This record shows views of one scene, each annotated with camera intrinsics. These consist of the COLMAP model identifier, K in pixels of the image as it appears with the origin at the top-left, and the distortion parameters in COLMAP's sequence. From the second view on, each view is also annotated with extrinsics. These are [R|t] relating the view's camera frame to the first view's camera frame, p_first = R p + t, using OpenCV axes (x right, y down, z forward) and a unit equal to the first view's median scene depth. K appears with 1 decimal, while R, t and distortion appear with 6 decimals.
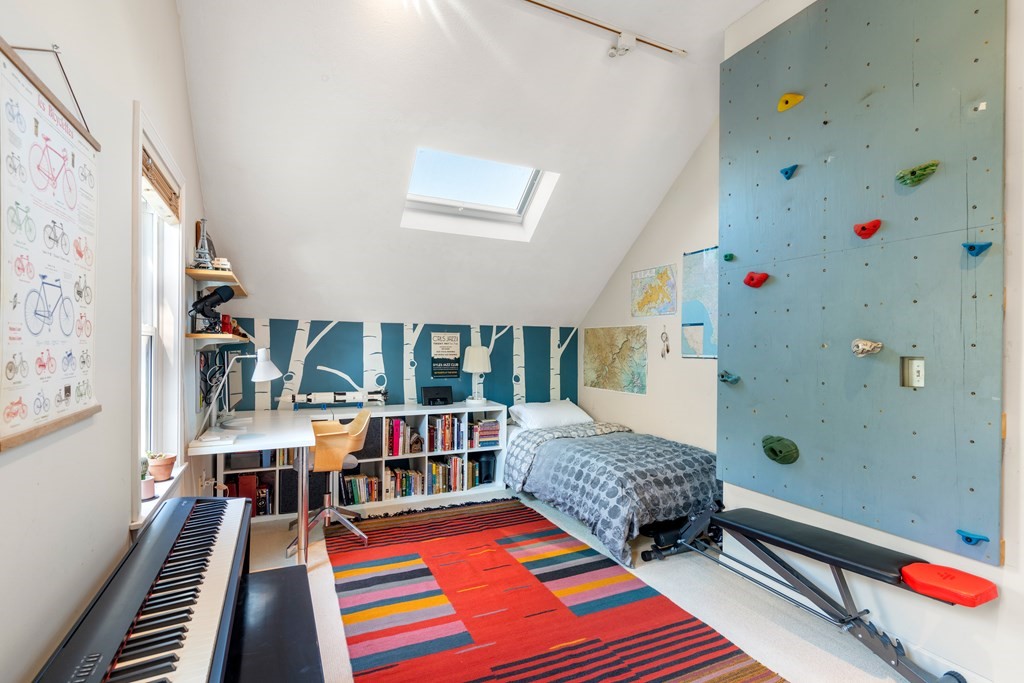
lens RADIAL K [[471.8, 0, 513.8], [0, 471.8, 347.0], [0, 0, 1]] dist [-0.005582, 0.001540]
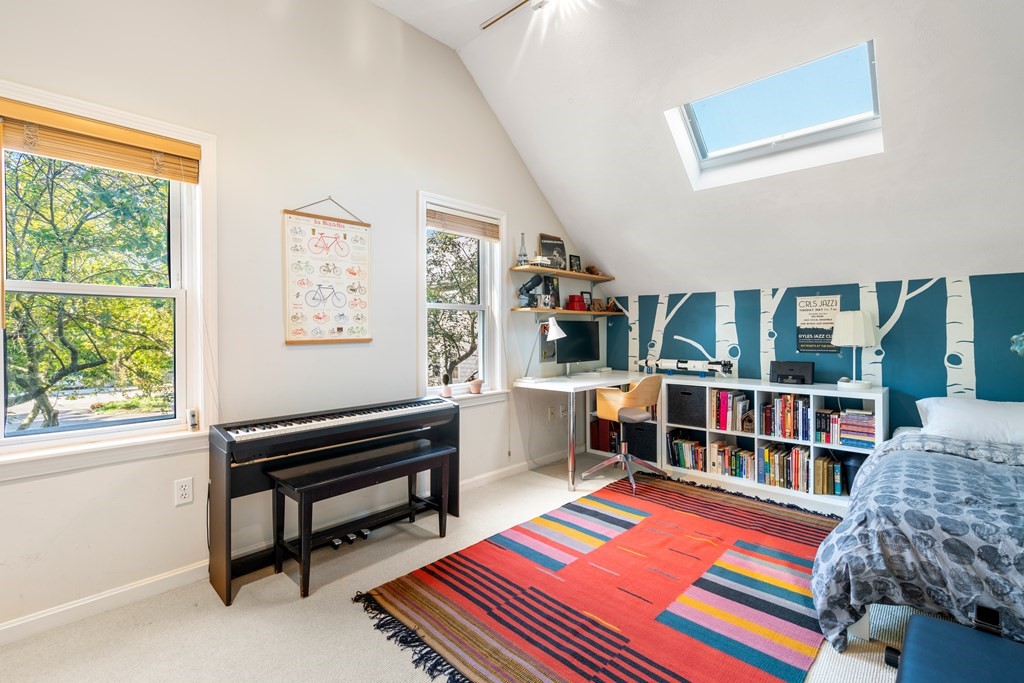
lens RADIAL K [[471.8, 0, 513.0], [0, 471.8, 334.8], [0, 0, 1]] dist [-0.005582, 0.001540]
pose [[0.351623, -0.001234, -0.936141, 0.476383], [0.007603, 0.999970, 0.001538, 0.034211], [0.936111, -0.007658, 0.351621, 0.268069]]
